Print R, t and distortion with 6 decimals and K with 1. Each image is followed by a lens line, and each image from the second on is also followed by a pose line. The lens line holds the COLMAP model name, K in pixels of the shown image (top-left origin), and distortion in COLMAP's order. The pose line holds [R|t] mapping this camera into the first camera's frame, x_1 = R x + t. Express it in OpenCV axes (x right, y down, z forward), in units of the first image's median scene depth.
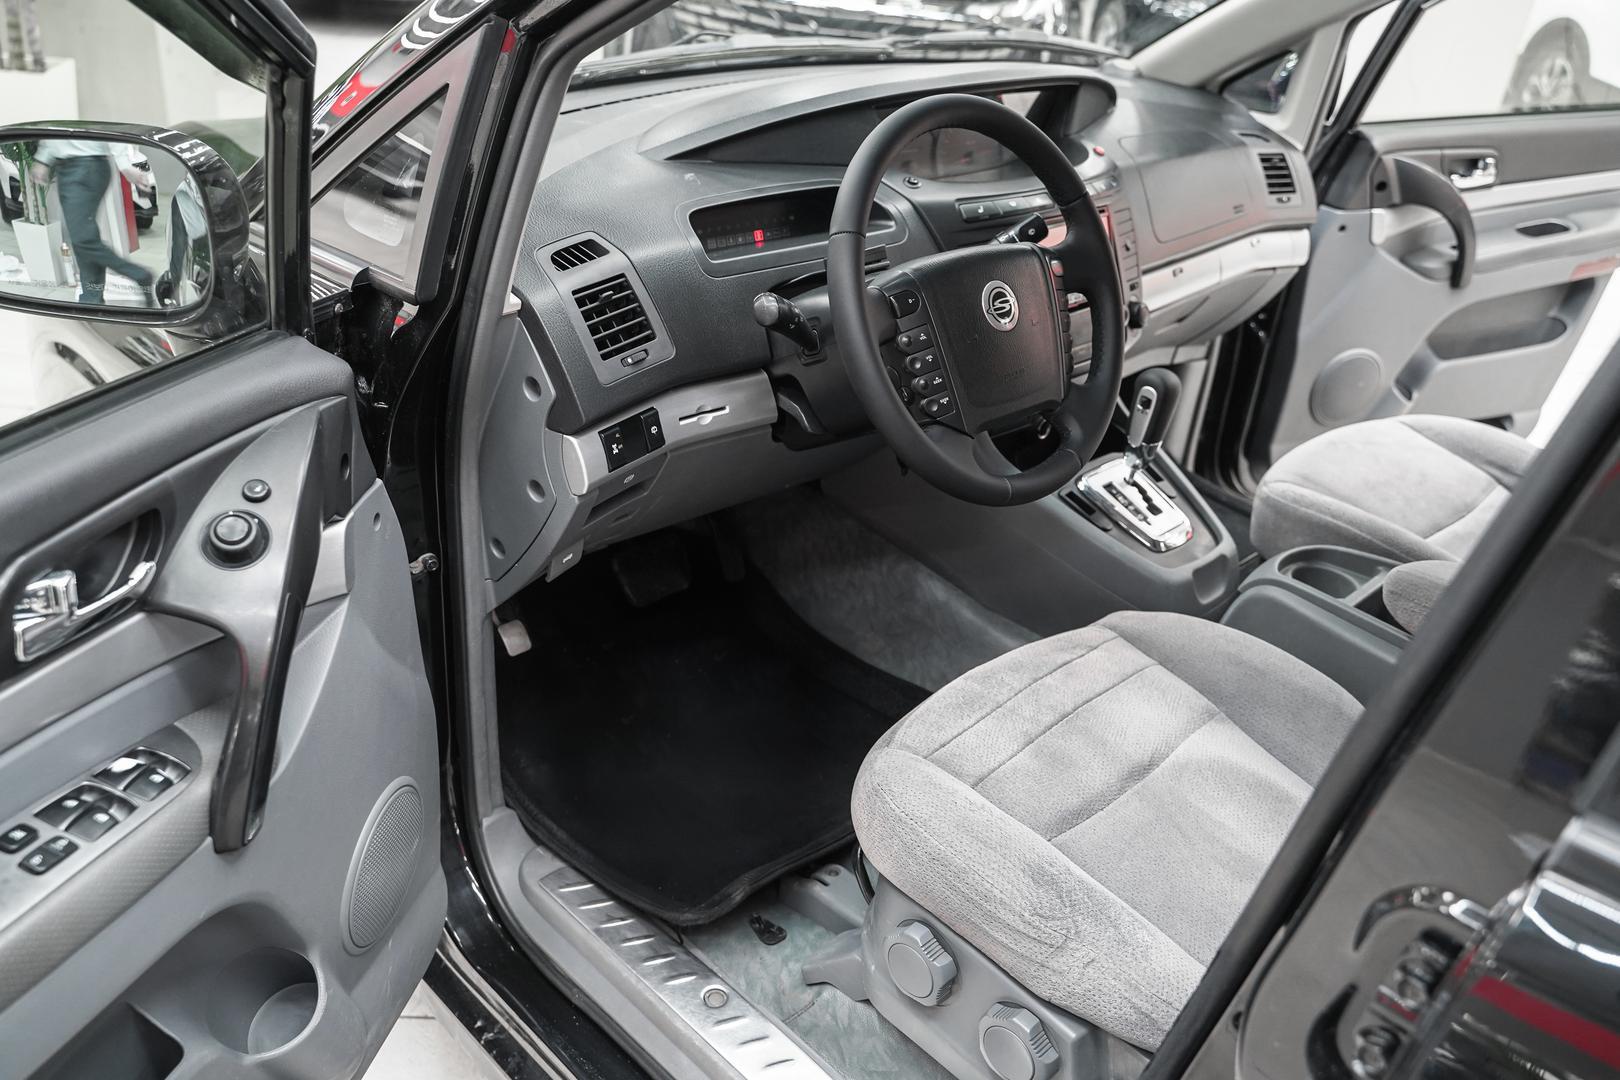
lens RADIAL K [[1335.2, 0, 810.0], [0, 1335.2, 540.0], [0, 0, 1]] dist [-0.003087, -0.002203]
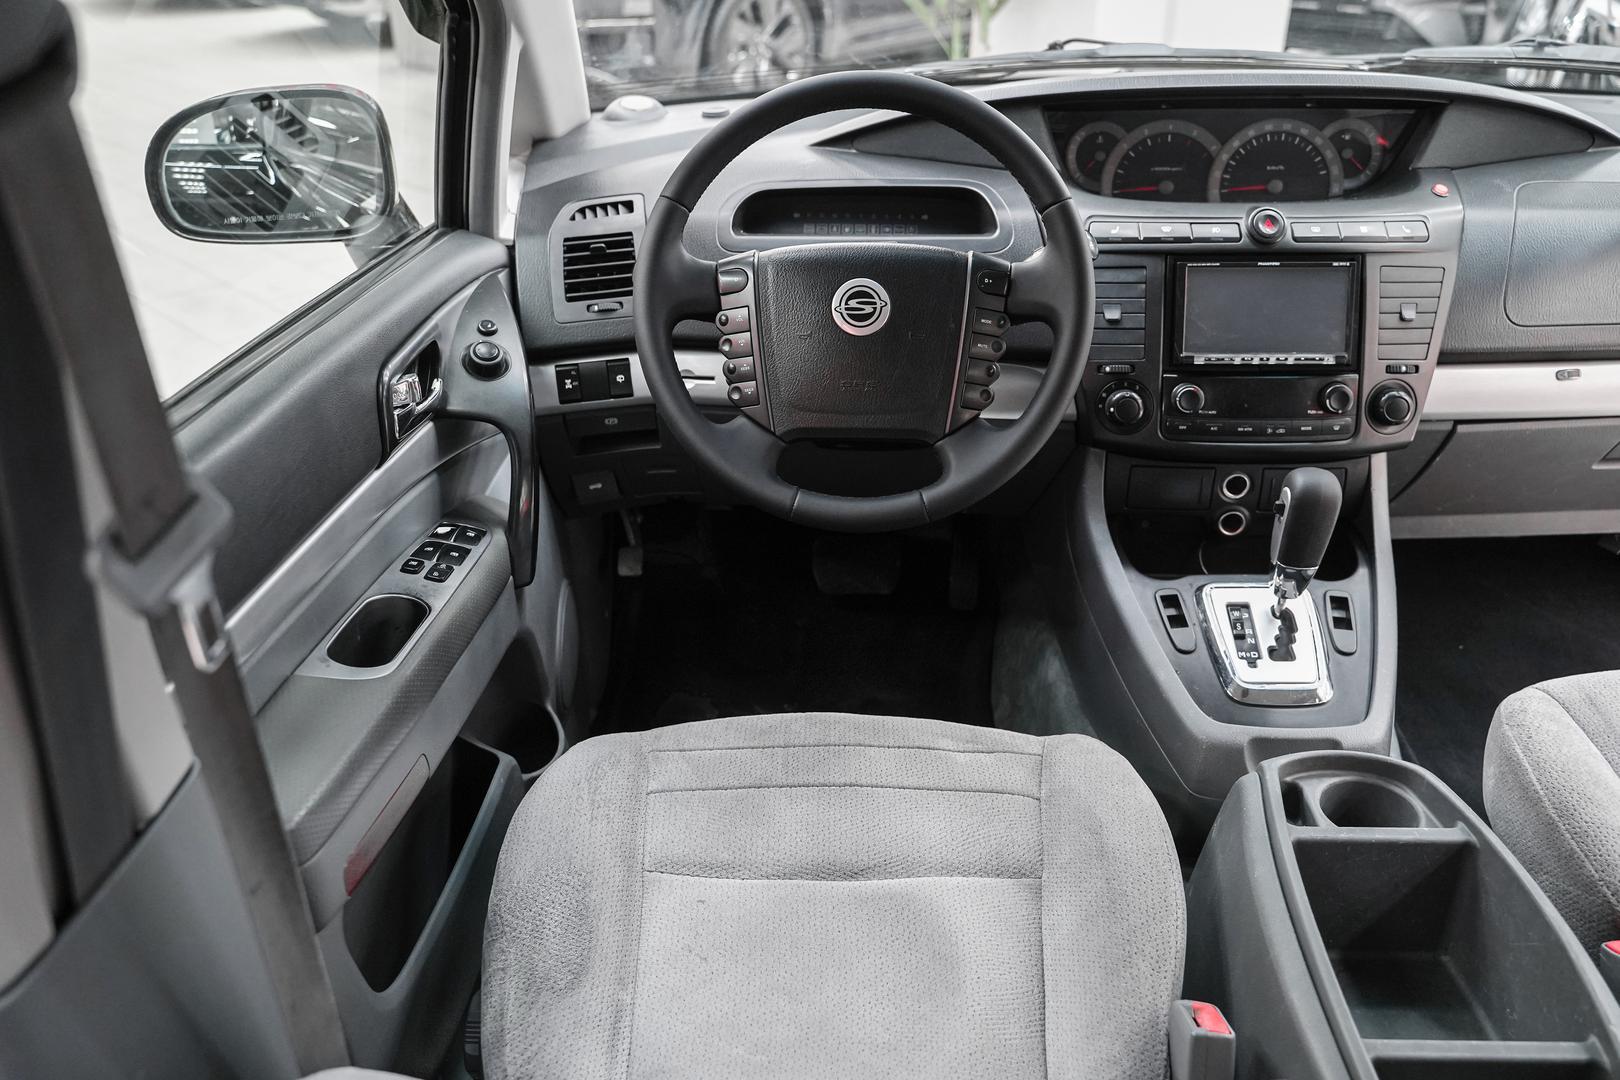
lens RADIAL K [[1308.0, 0, 810.0], [0, 1308.0, 540.0], [0, 0, 1]] dist [-0.008140, 0.003973]
pose [[0.668139, 0.268832, -0.693772, 0.652843], [-0.286420, 0.953517, 0.093644, -0.087198], [0.686698, 0.136143, 0.714081, 0.319596]]
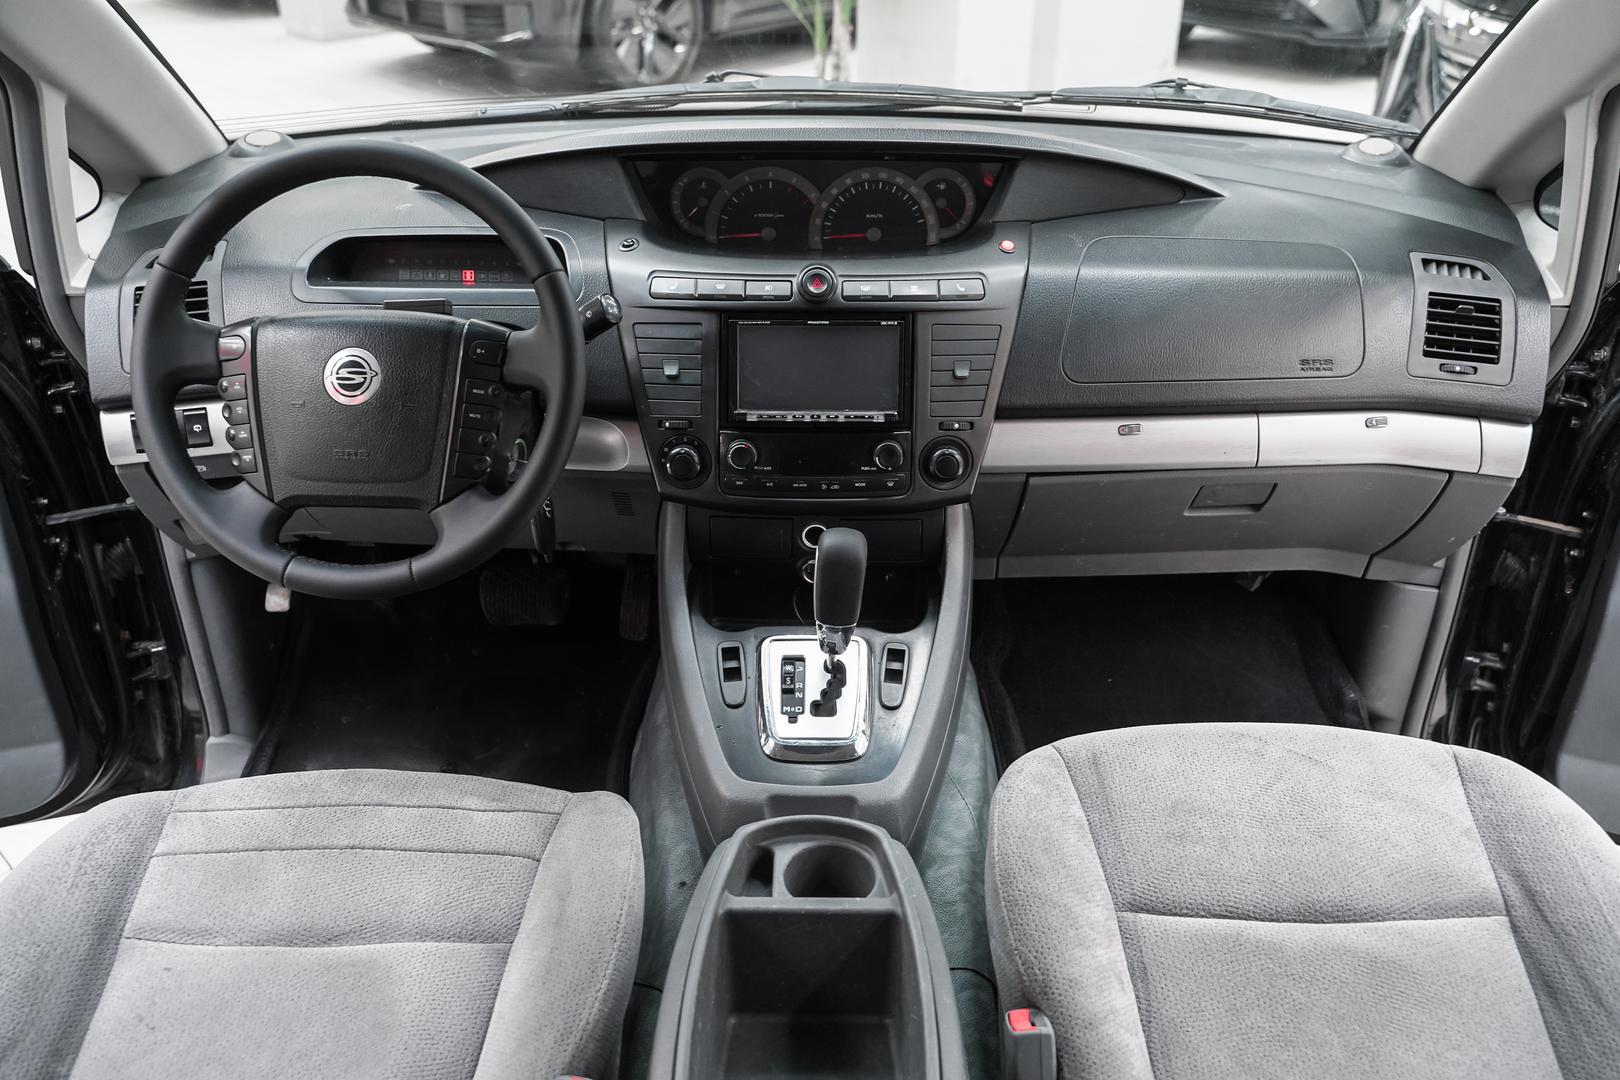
lens RADIAL K [[1335.2, 0, 810.0], [0, 1335.2, 540.0], [0, 0, 1]] dist [-0.003087, -0.002203]
pose [[0.686681, 0.284668, -0.668905, 0.838019], [-0.290562, 0.950922, 0.106404, -0.220427], [0.666366, 0.121293, 0.735693, 0.475966]]
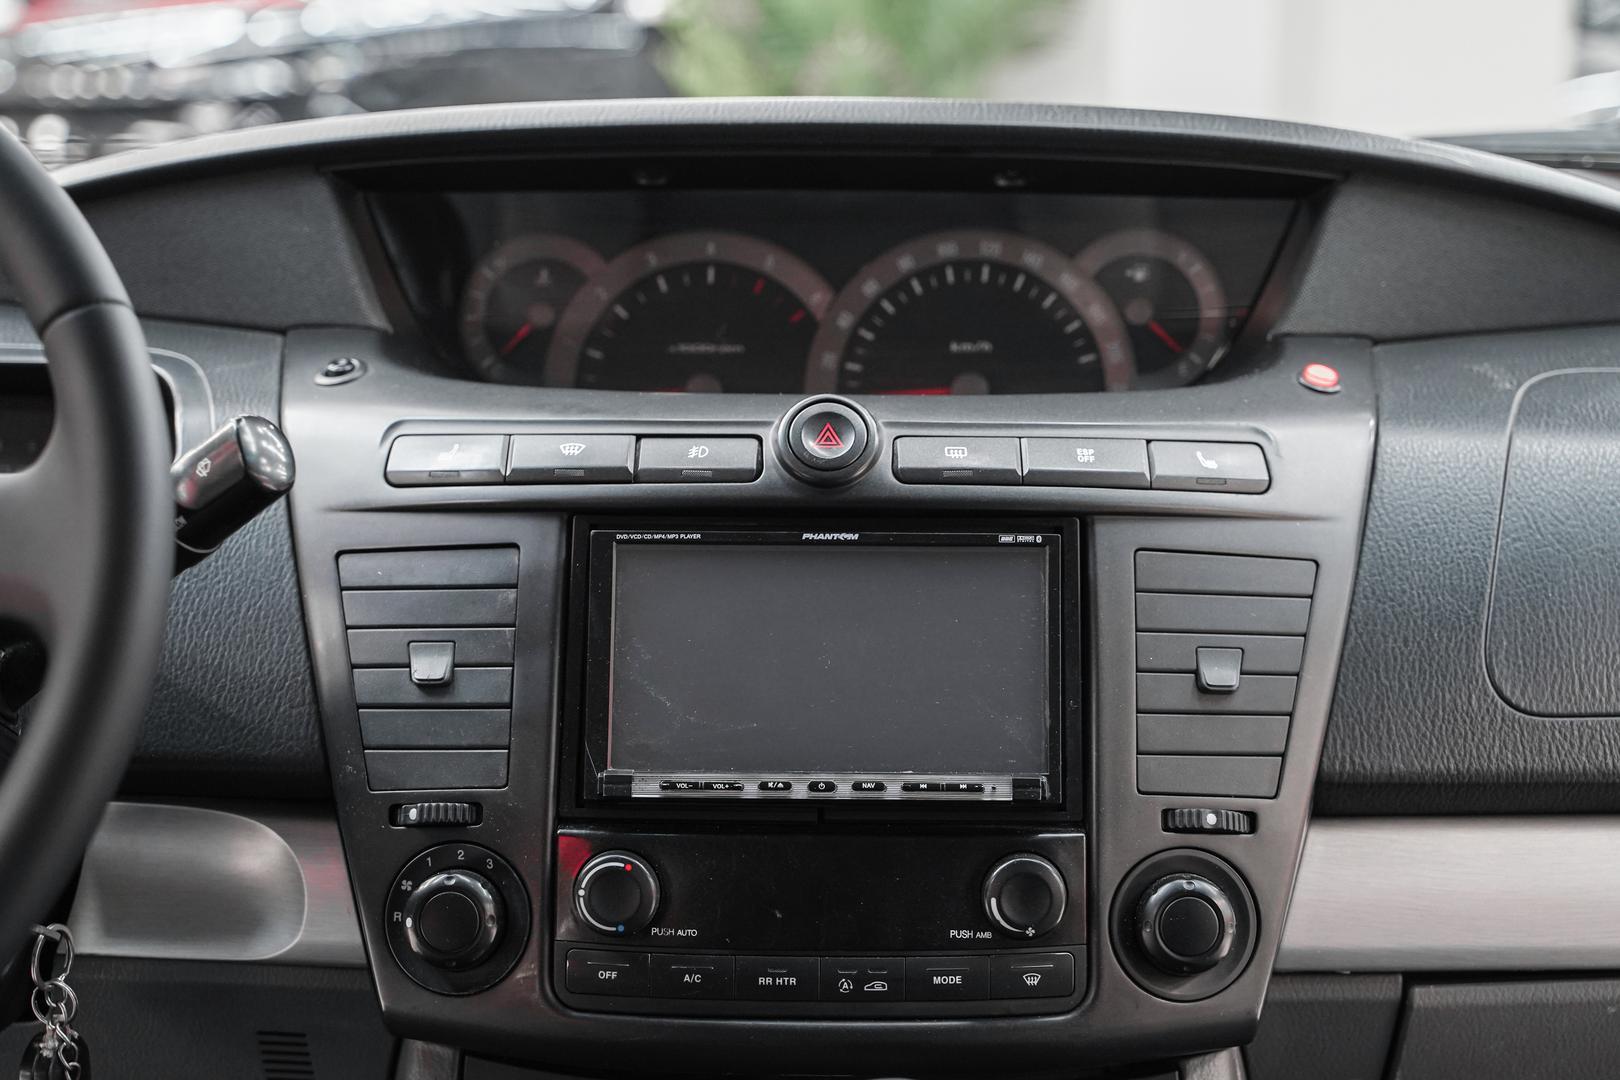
lens RADIAL K [[2834.5, 0, 810.8], [0, 2834.5, 483.9], [0, 0, 1]] dist [0.007441, -0.197763]
pose [[0.687797, 0.046168, -0.724434, 0.713527], [-0.295436, 0.929387, -0.221265, -0.121425], [0.663064, 0.366209, 0.652869, 0.646302]]
